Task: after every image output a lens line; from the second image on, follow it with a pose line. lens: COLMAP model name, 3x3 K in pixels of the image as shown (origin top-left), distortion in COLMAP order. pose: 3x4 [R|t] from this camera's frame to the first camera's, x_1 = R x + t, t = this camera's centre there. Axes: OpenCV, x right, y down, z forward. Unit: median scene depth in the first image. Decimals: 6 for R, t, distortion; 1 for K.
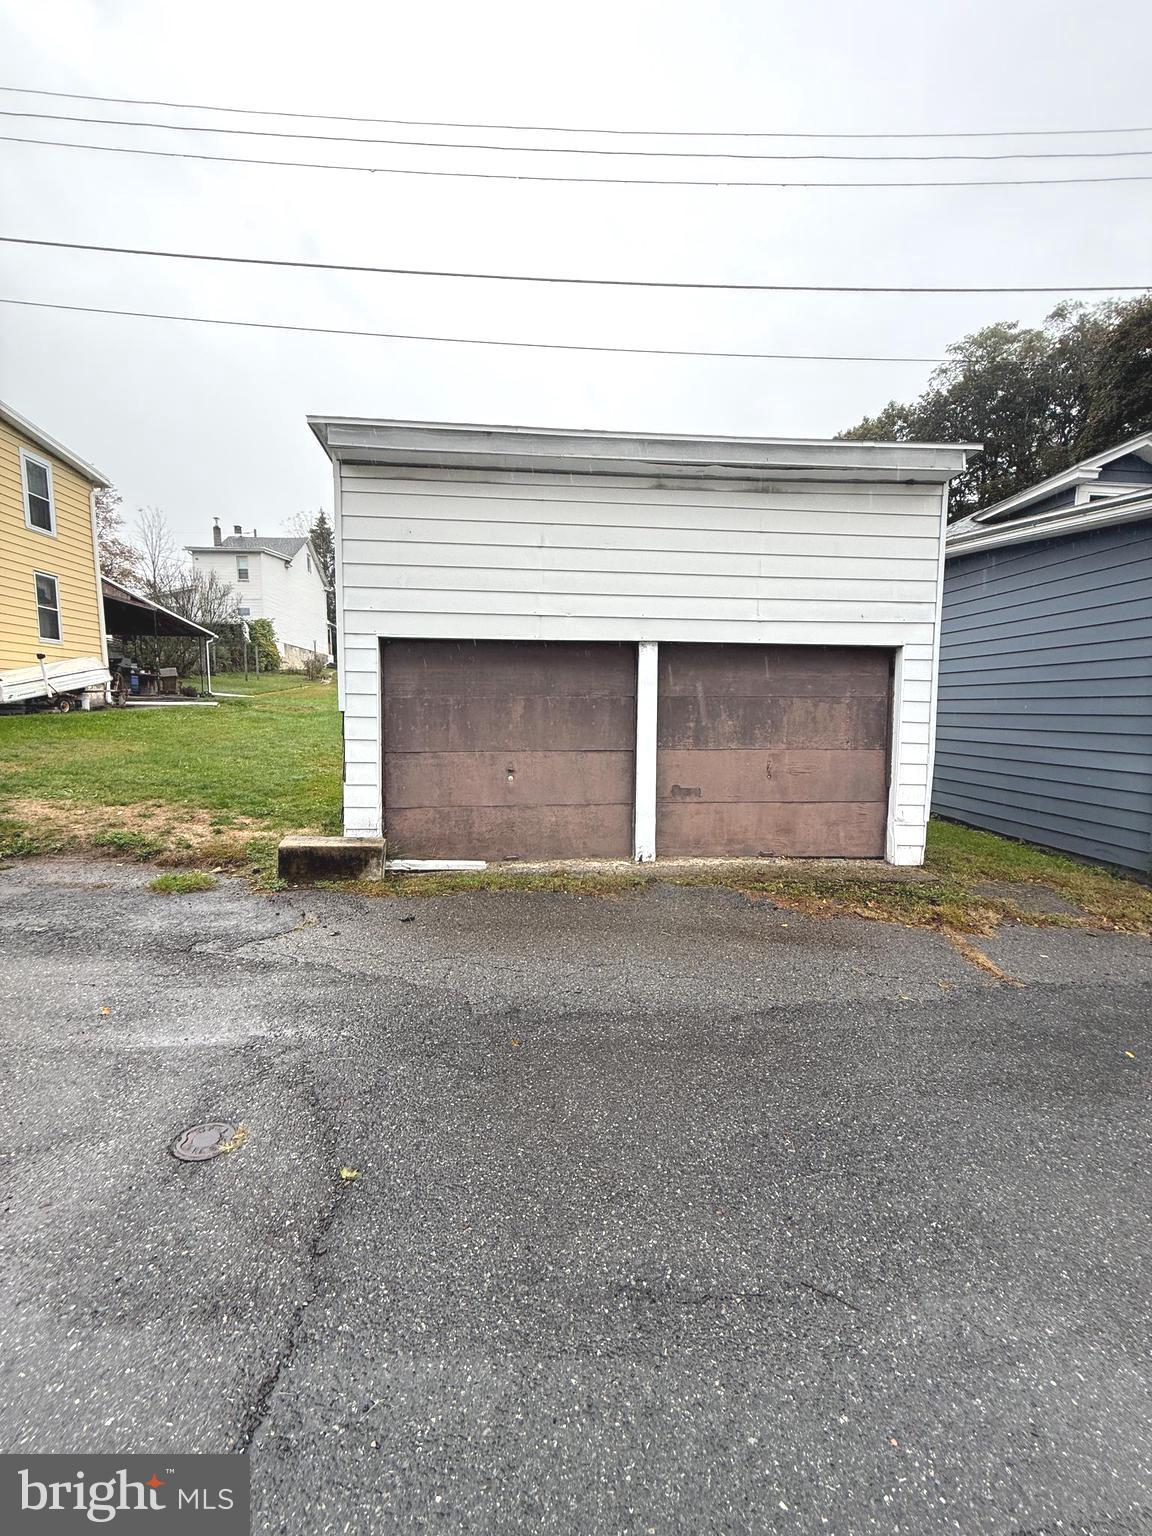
lens RADIAL K [[610.6, 0, 572.0], [0, 610.6, 766.0], [0, 0, 1]] dist [0.001411, 0.000811]
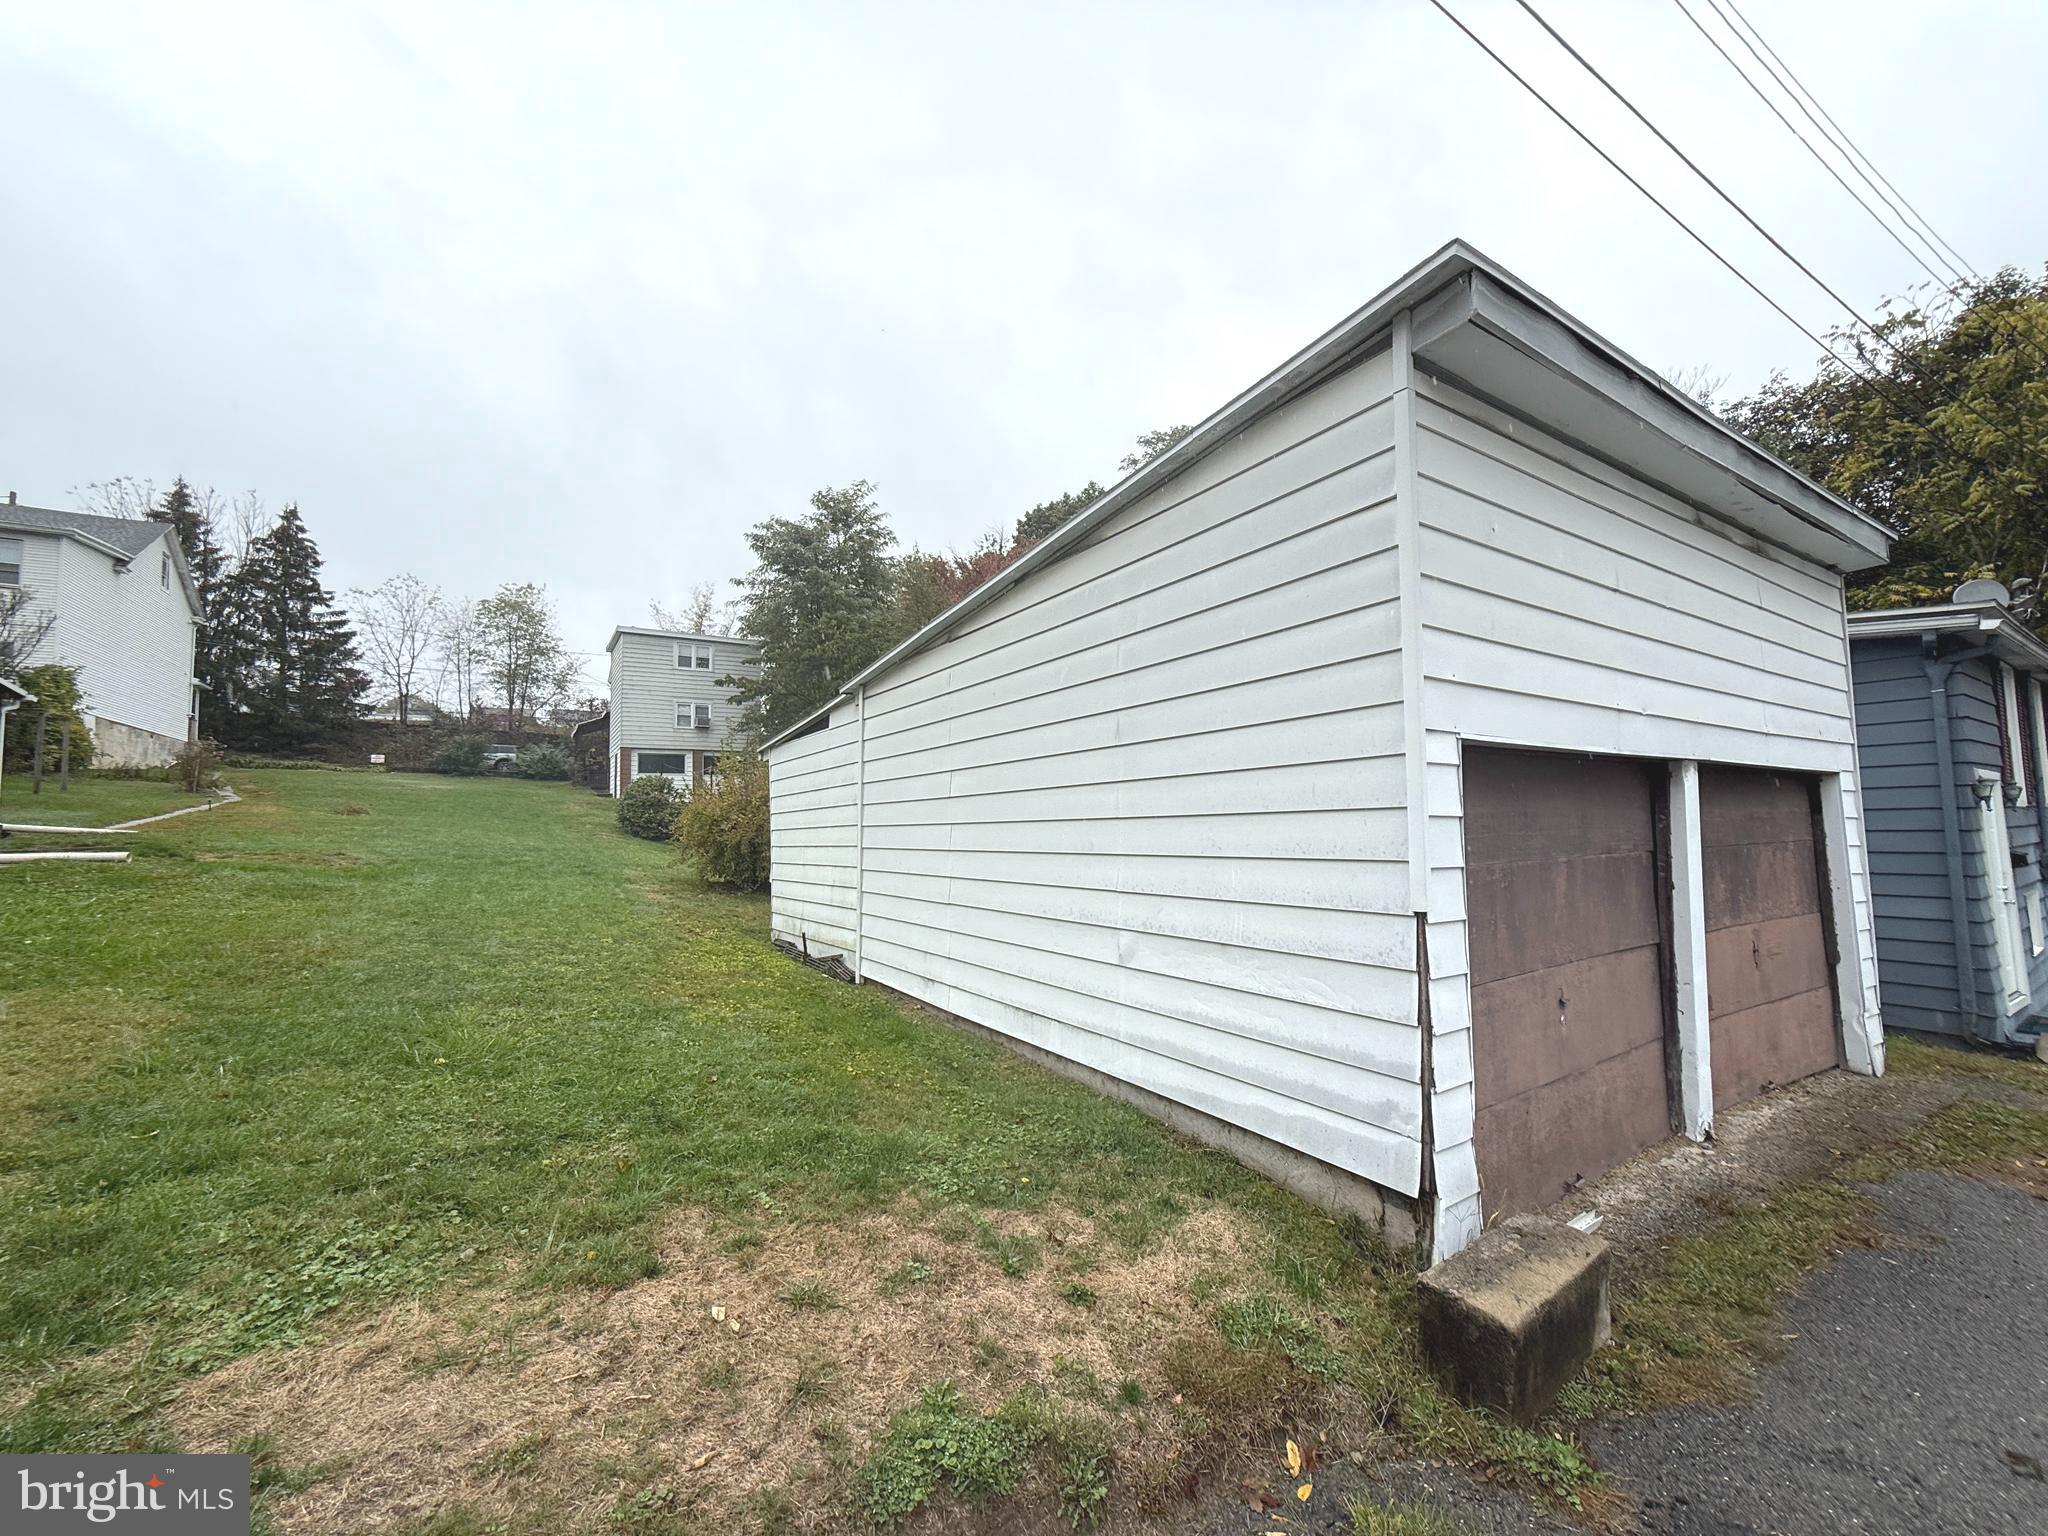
lens RADIAL K [[814.2, 0, 1024.7], [0, 814.2, 770.8], [0, 0, 1]] dist [0.001411, 0.000811]
pose [[0.885841, 0.015140, 0.463742, -0.795498], [0.059494, 0.987511, -0.145885, -0.109037], [-0.460159, 0.156820, 0.873877, 0.569505]]
